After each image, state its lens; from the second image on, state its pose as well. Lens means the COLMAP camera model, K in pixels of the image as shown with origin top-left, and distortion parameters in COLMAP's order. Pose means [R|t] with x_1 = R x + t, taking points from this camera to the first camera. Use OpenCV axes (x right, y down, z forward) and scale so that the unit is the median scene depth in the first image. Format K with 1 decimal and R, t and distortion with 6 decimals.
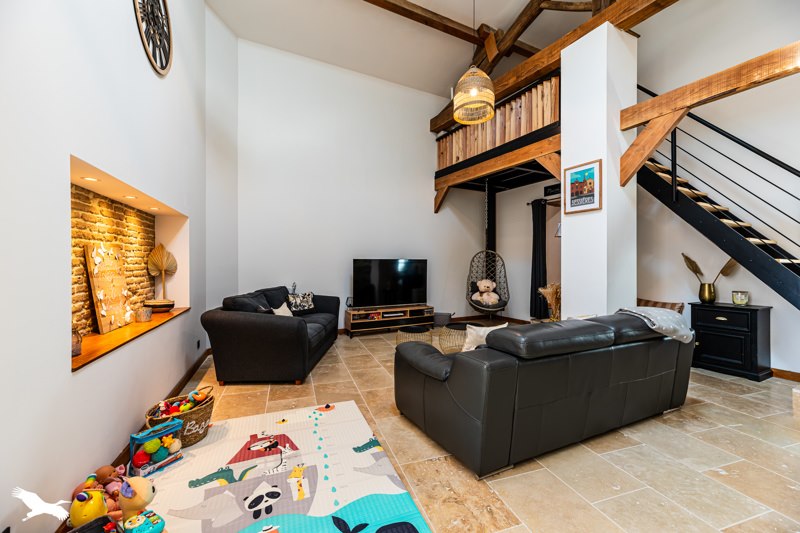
lens RADIAL K [[333.7, 0, 398.1], [0, 333.7, 264.1], [0, 0, 1]] dist [-0.001240, 0.000012]
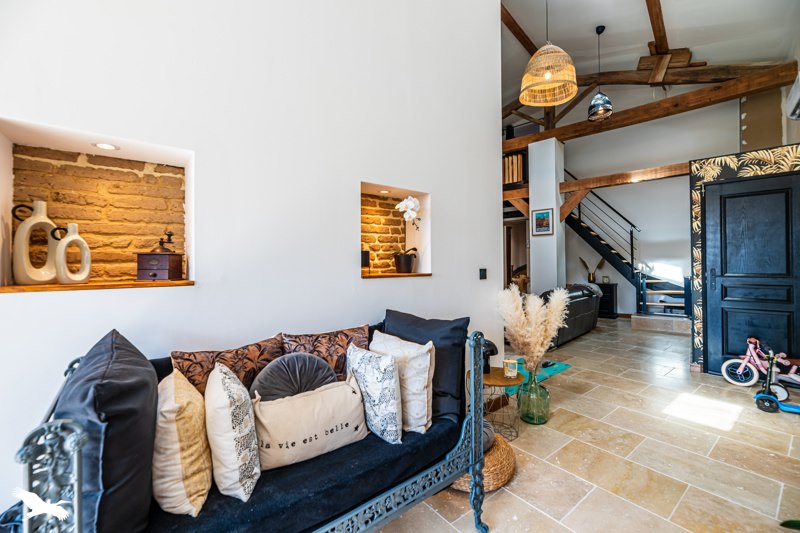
lens RADIAL K [[333.7, 0, 400.4], [0, 333.7, 263.6], [0, 0, 1]] dist [-0.001240, 0.000012]
pose [[0.945871, -0.000213, 0.324544, -0.819549], [0.003994, 0.999932, -0.010986, 0.022126], [-0.324519, 0.011688, 0.945807, -0.516481]]
